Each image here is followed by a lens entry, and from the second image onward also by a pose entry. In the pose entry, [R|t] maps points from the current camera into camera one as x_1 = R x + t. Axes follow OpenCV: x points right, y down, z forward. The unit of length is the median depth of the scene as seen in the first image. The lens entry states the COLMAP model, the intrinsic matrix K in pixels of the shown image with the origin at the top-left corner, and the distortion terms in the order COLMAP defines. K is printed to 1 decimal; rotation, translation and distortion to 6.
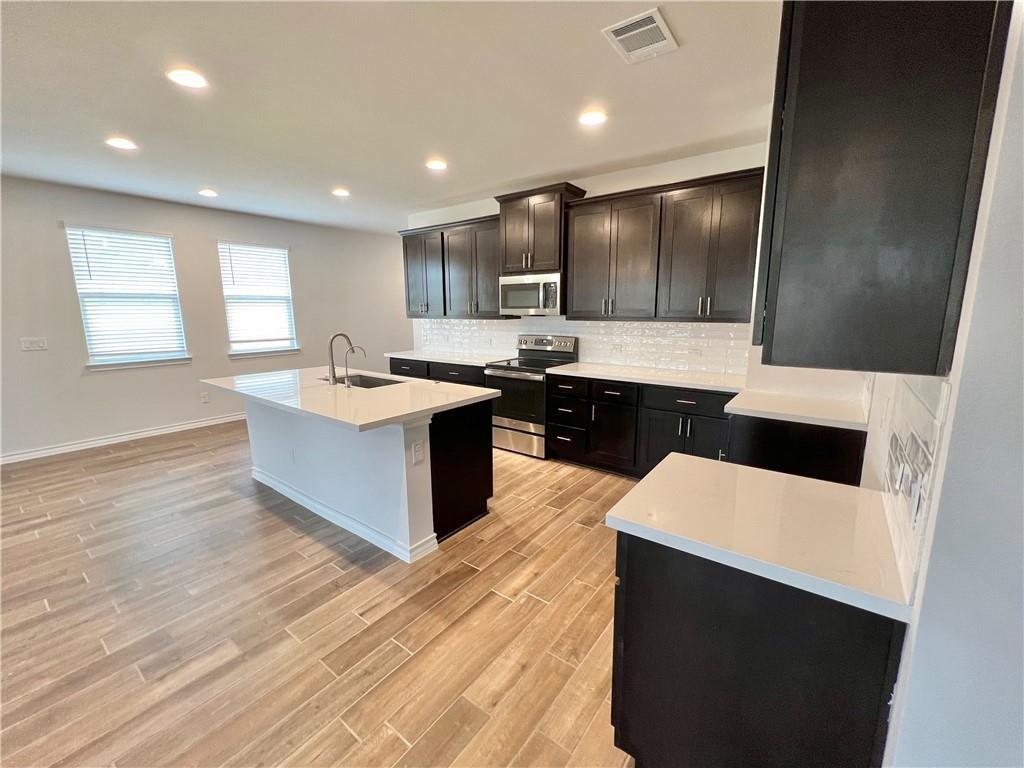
lens RADIAL K [[412.3, 0, 507.7], [0, 412.3, 393.4], [0, 0, 1]] dist [-0.002127, 0.000205]
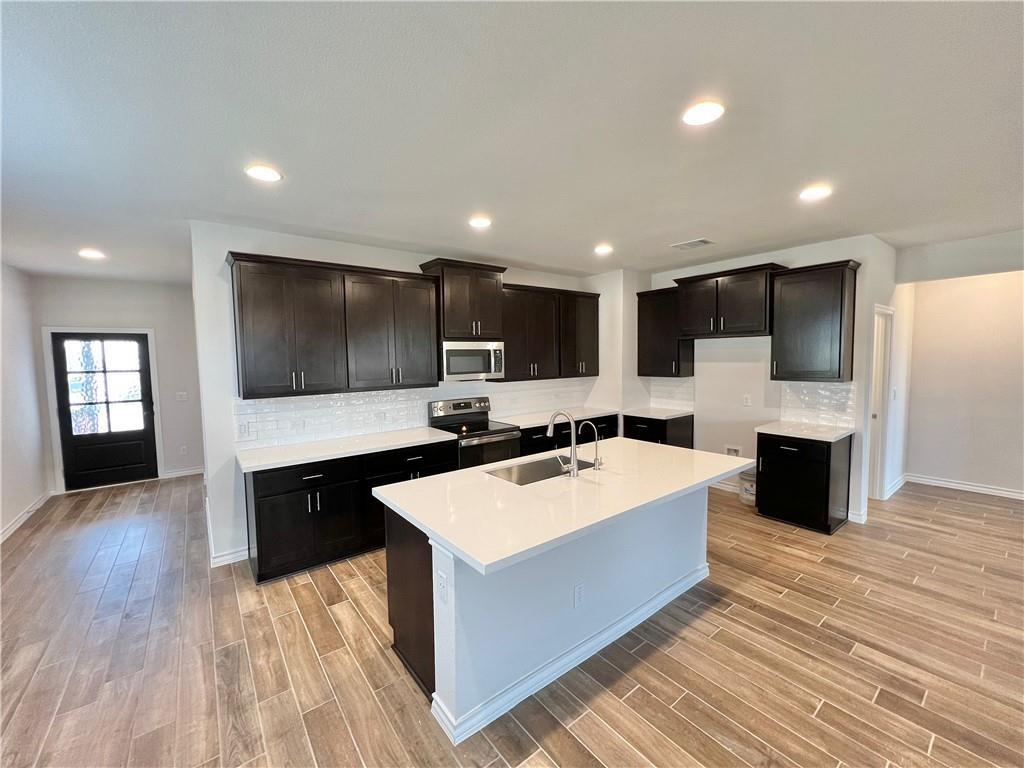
lens RADIAL K [[412.3, 0, 509.2], [0, 412.3, 384.0], [0, 0, 1]] dist [-0.002127, 0.000205]
pose [[0.267818, -0.062419, 0.961446, -0.965879], [0.216610, 0.976253, 0.003042, -0.175453], [-0.938804, 0.207444, 0.274979, 0.686390]]
